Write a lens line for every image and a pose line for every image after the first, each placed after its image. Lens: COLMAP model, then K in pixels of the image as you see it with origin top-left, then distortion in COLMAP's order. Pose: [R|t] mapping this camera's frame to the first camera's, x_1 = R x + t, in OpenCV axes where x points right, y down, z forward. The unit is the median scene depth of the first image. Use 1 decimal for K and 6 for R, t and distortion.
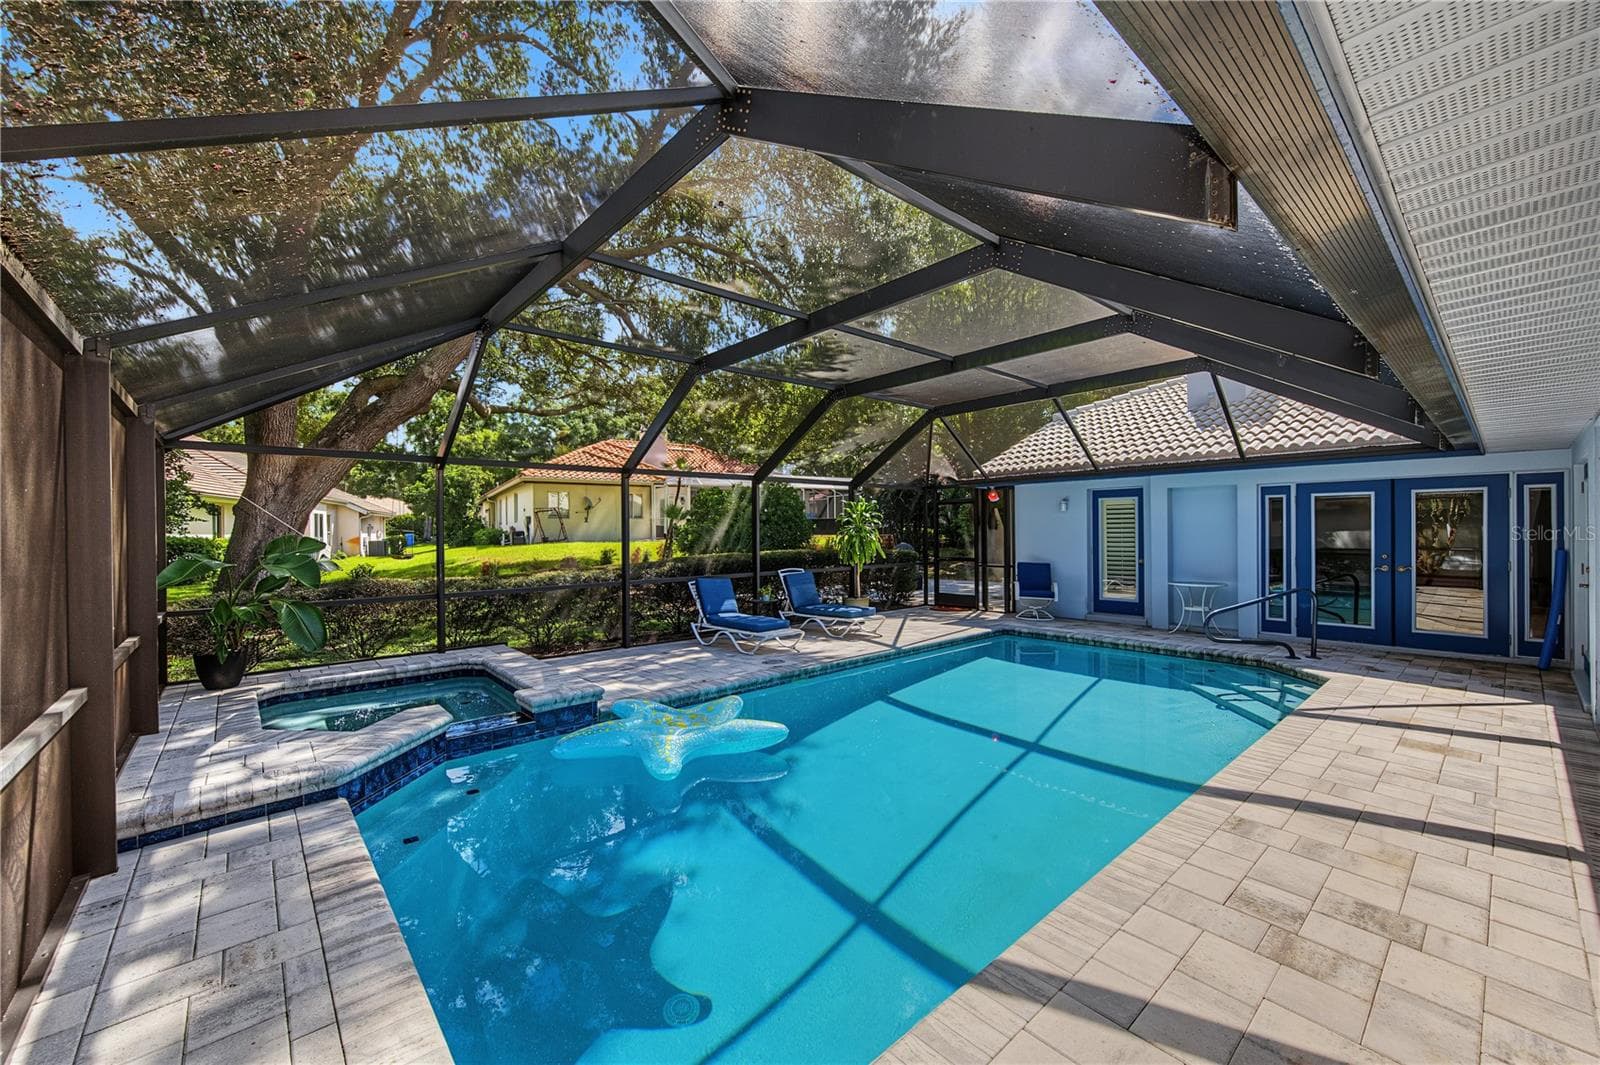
lens RADIAL K [[625.0, 0, 799.9], [0, 625.0, 527.7], [0, 0, 1]] dist [0.002692, -0.002169]
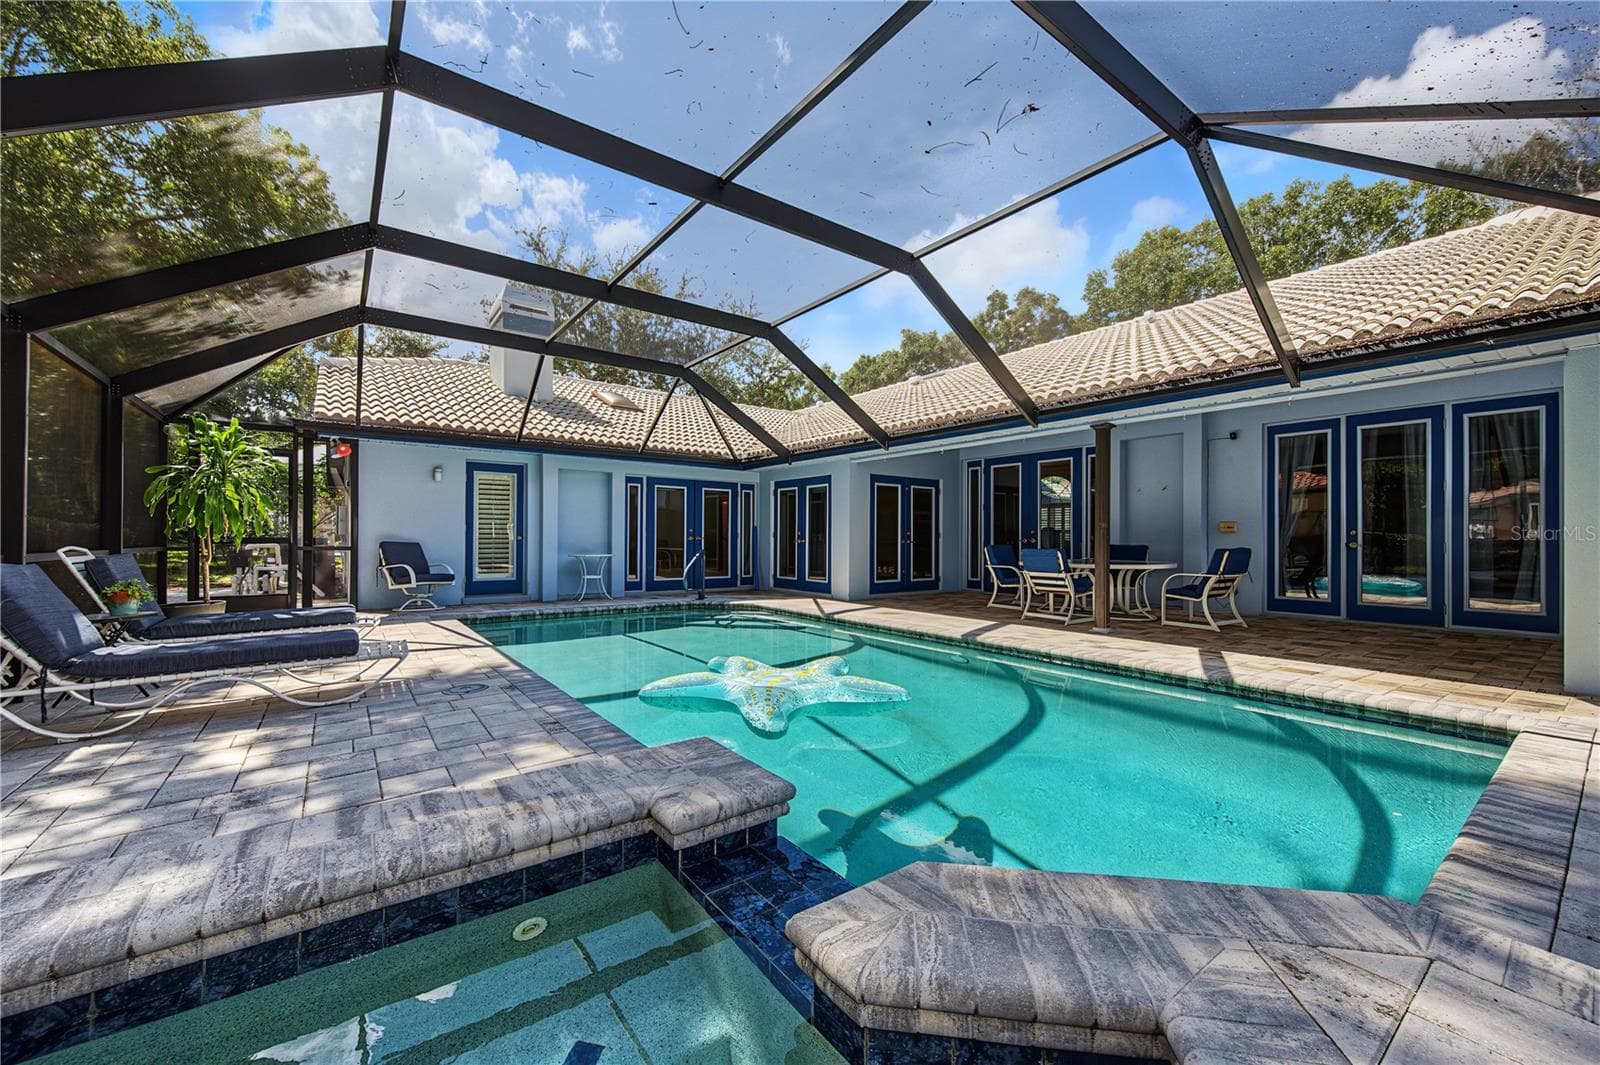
lens RADIAL K [[625.0, 0, 791.1], [0, 625.0, 533.0], [0, 0, 1]] dist [0.002692, -0.002169]
pose [[0.090444, 0.021230, 0.995675, -0.594756], [-0.012012, 0.999723, -0.020225, 0.087127], [-0.995829, -0.010131, 0.090674, 0.686595]]
